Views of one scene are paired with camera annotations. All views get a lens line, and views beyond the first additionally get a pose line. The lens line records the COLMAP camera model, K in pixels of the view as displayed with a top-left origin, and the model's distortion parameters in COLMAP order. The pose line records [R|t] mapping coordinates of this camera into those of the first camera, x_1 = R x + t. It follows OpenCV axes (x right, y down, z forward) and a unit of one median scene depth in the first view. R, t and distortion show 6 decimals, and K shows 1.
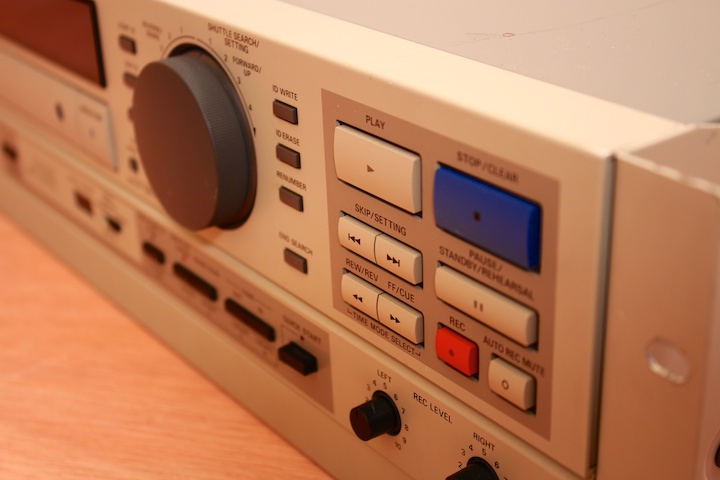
lens RADIAL K [[1190.9, 0, 359.7], [0, 1190.9, 239.2], [0, 0, 1]] dist [-0.056907, 0.000000]
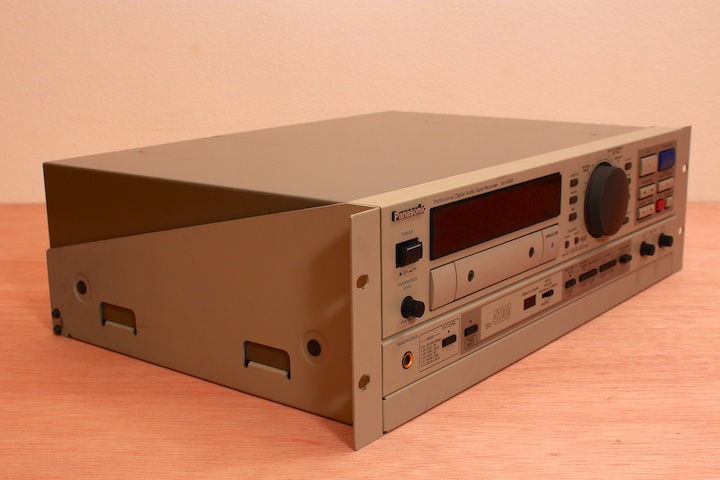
lens RADIAL K [[983.6, 0, 363.3], [0, 983.6, 241.7], [0, 0, 1]] dist [-0.034613, 0.000000]
pose [[-0.253569, -0.182233, 0.949997, -2.231358], [0.426378, 0.860485, 0.278869, -0.899884], [-0.868277, 0.475770, -0.140492, 1.988408]]
